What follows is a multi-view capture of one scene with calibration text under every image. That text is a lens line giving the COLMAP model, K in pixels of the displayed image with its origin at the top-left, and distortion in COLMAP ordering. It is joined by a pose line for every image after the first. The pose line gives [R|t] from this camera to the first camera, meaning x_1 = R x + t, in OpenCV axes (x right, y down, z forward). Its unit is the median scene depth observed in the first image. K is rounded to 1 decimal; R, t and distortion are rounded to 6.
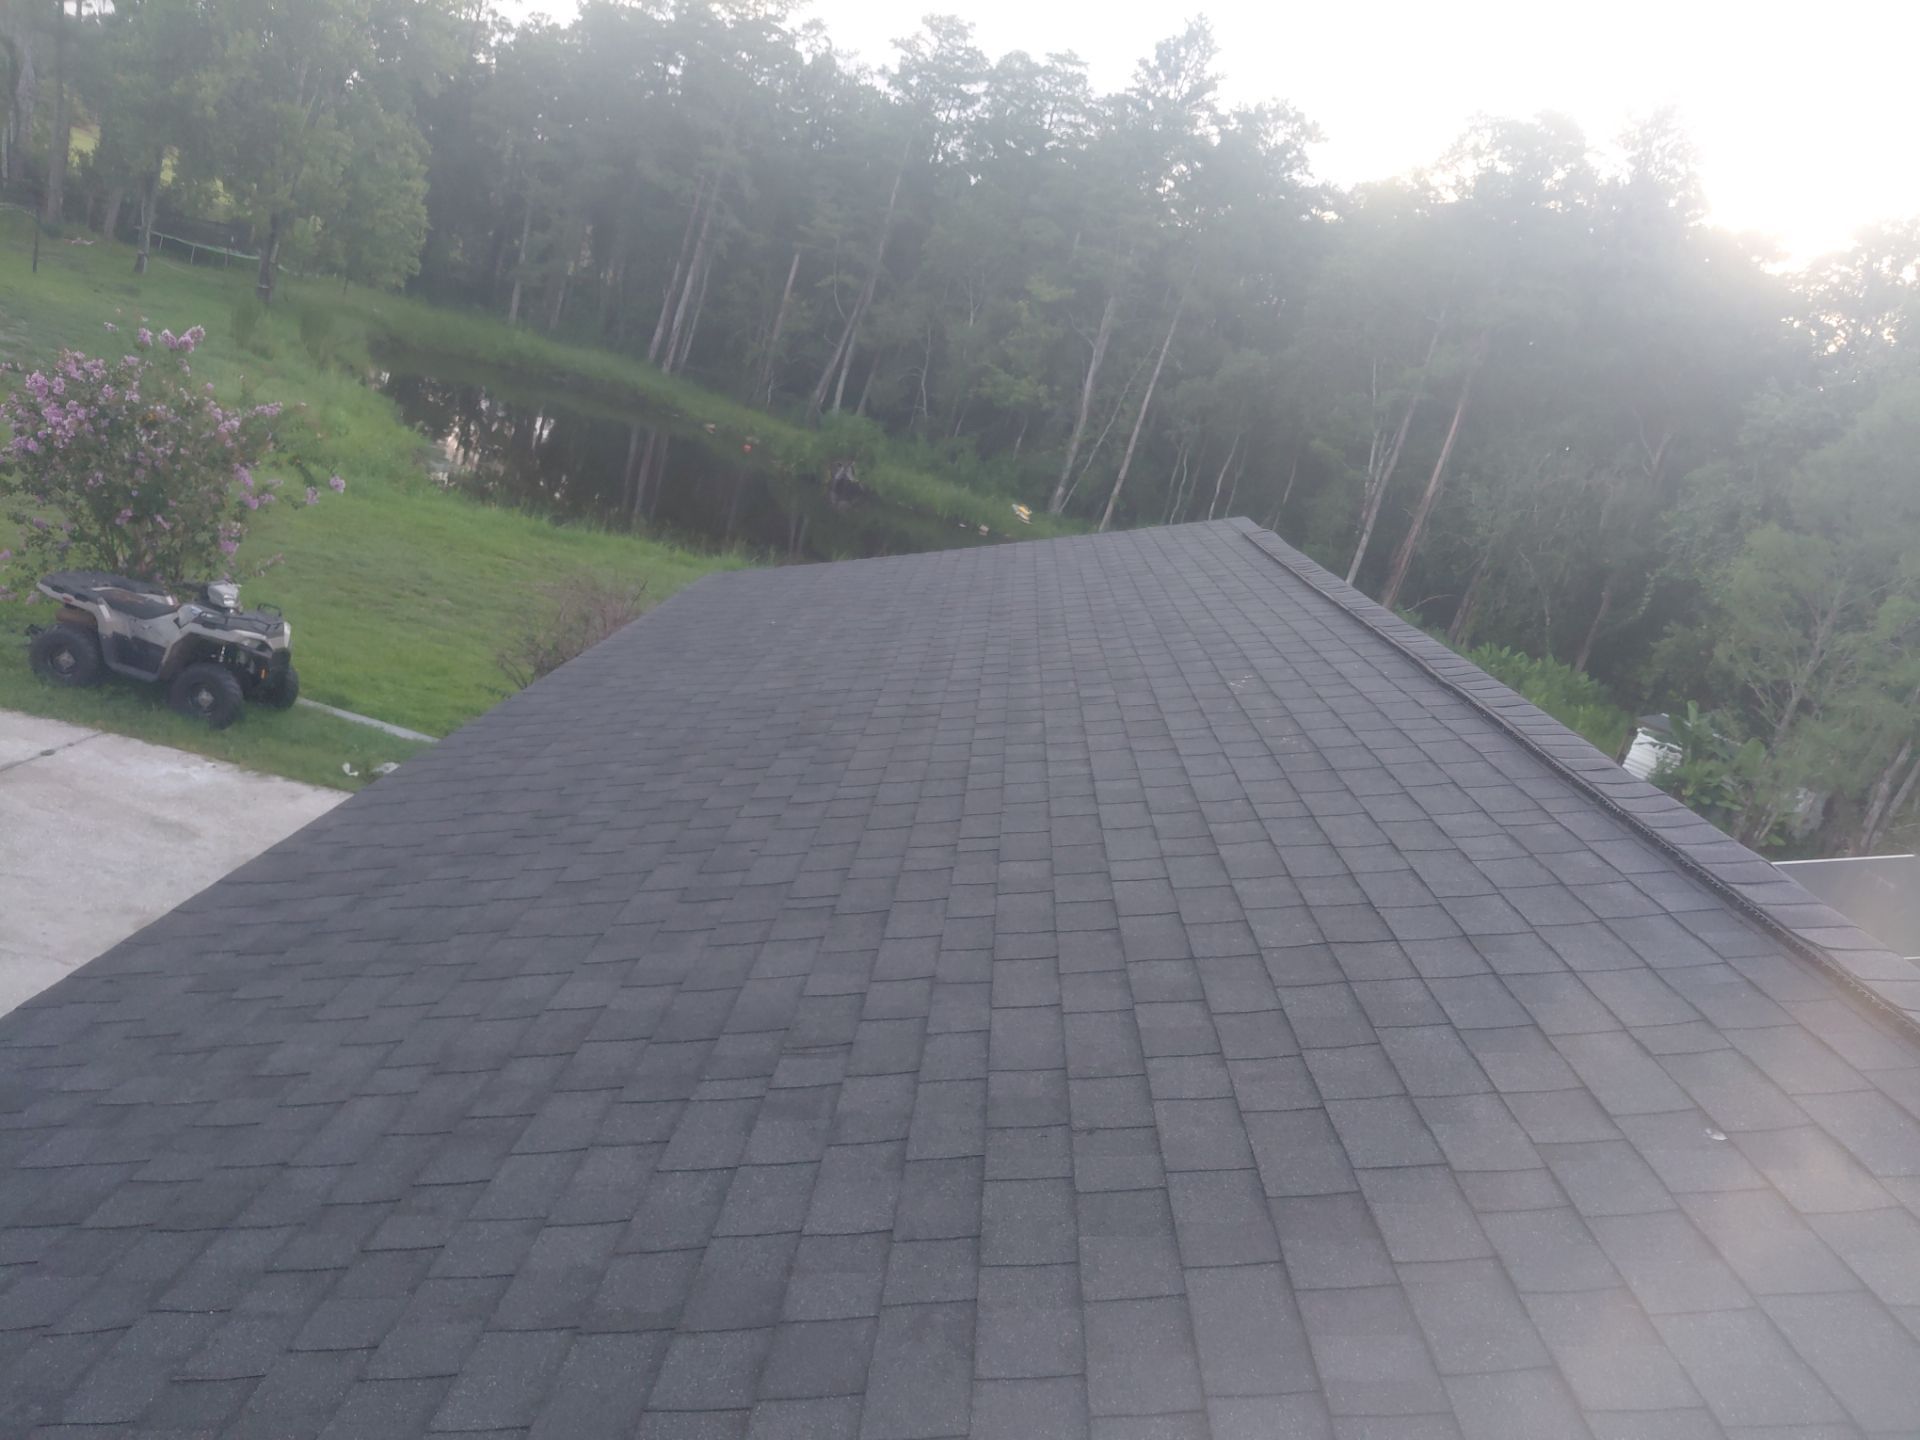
lens RADIAL K [[1431.4, 0, 960.0], [0, 1431.4, 720.0], [0, 0, 1]] dist [0.029376, -0.036219]
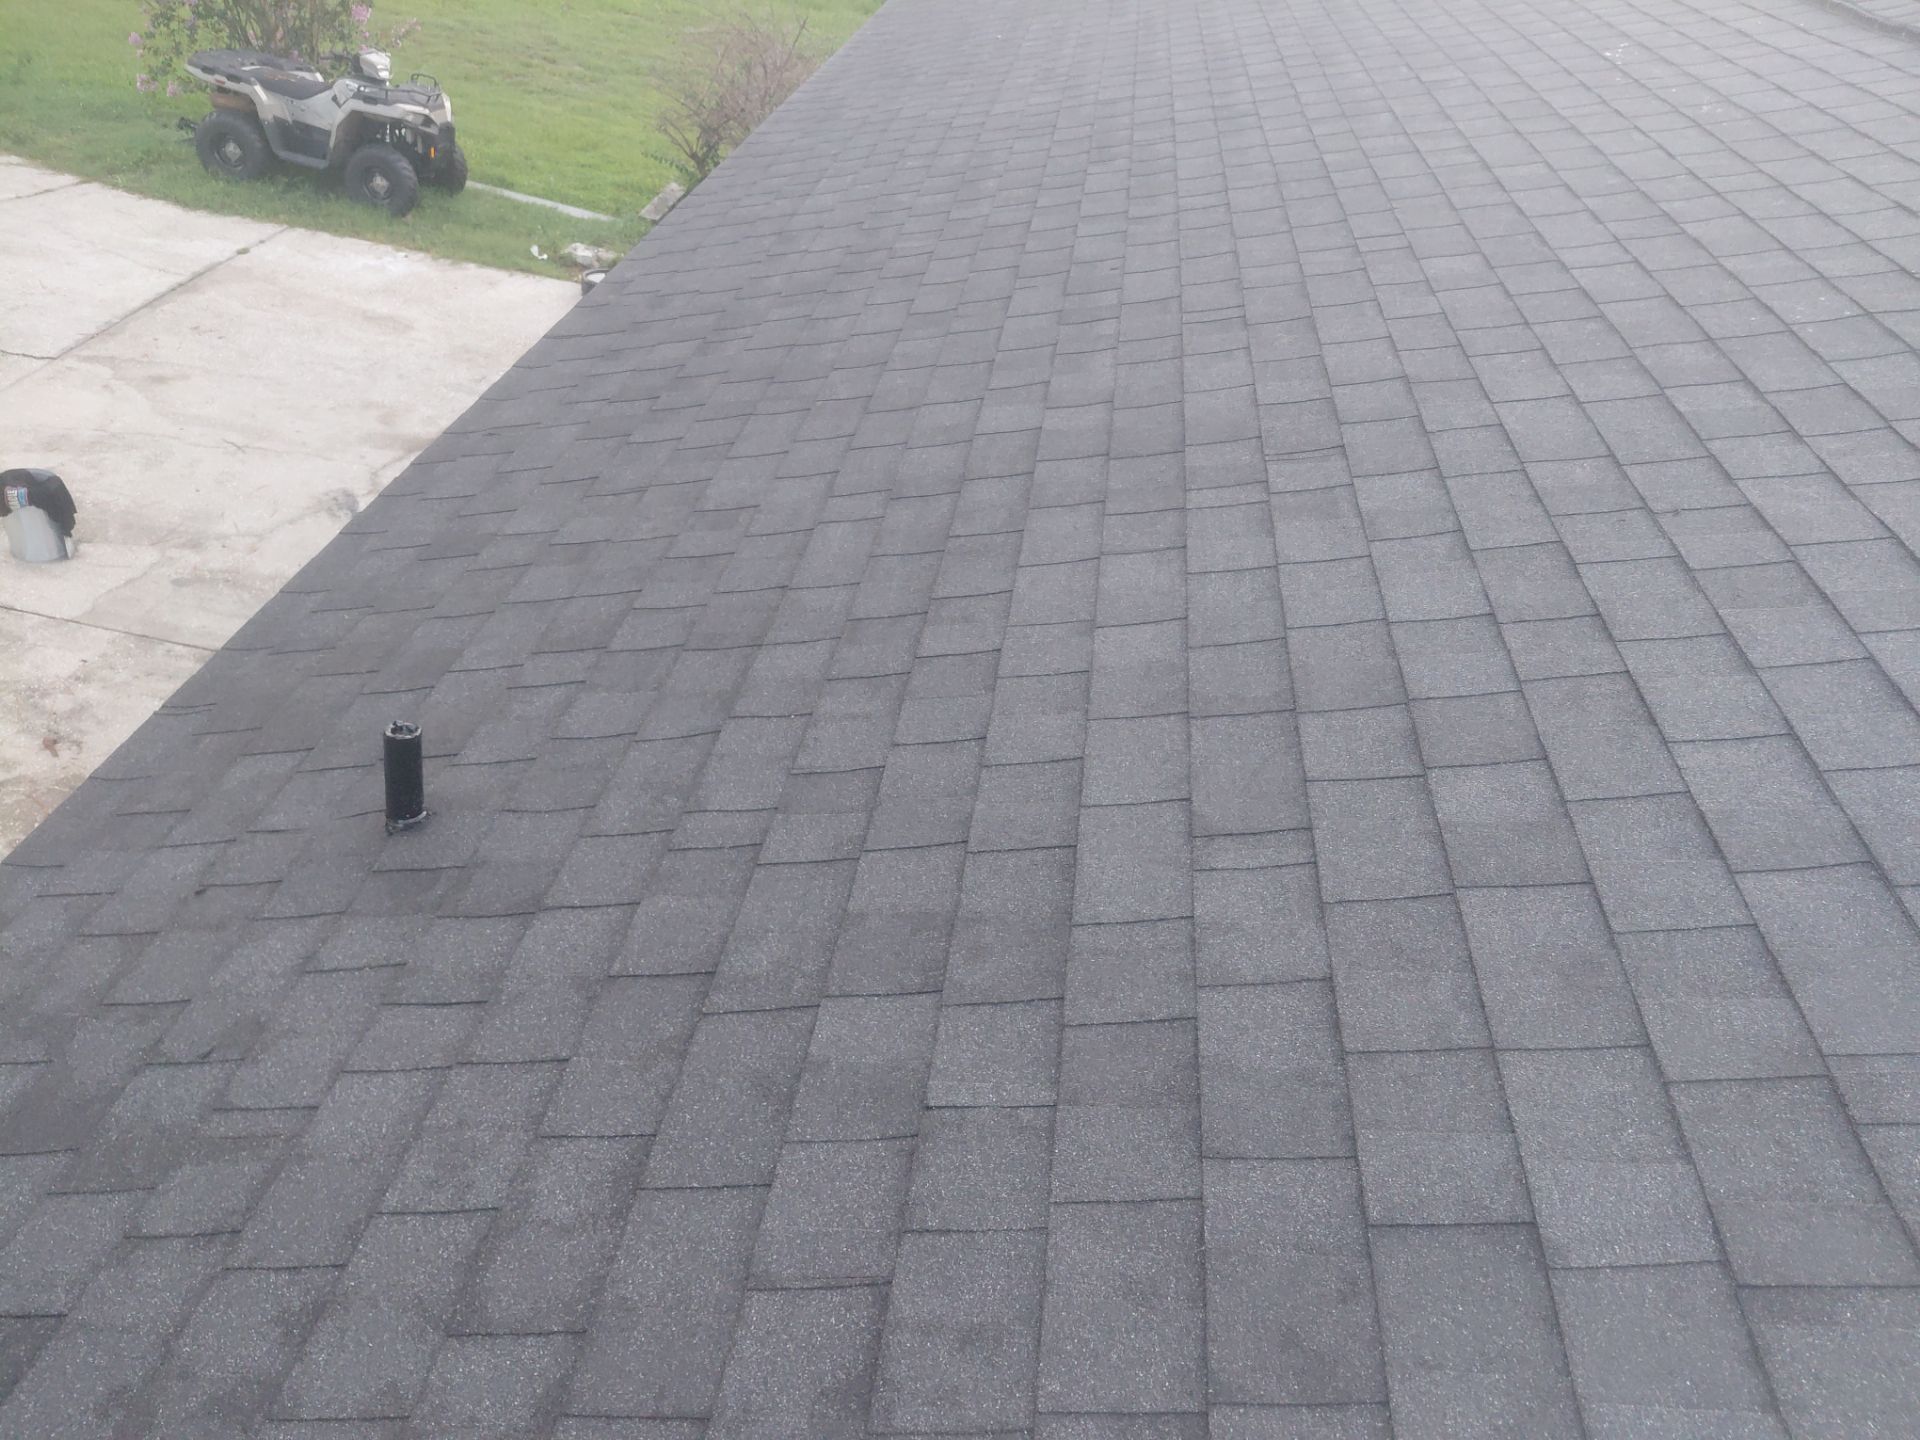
lens RADIAL K [[1444.2, 0, 960.0], [0, 1444.2, 720.0], [0, 0, 1]] dist [-0.010012, 0.005555]
pose [[0.994961, -0.027624, -0.096381, -0.155602], [0.059118, 0.938047, 0.341429, 0.039745], [0.080978, -0.345406, 0.934953, 0.036645]]
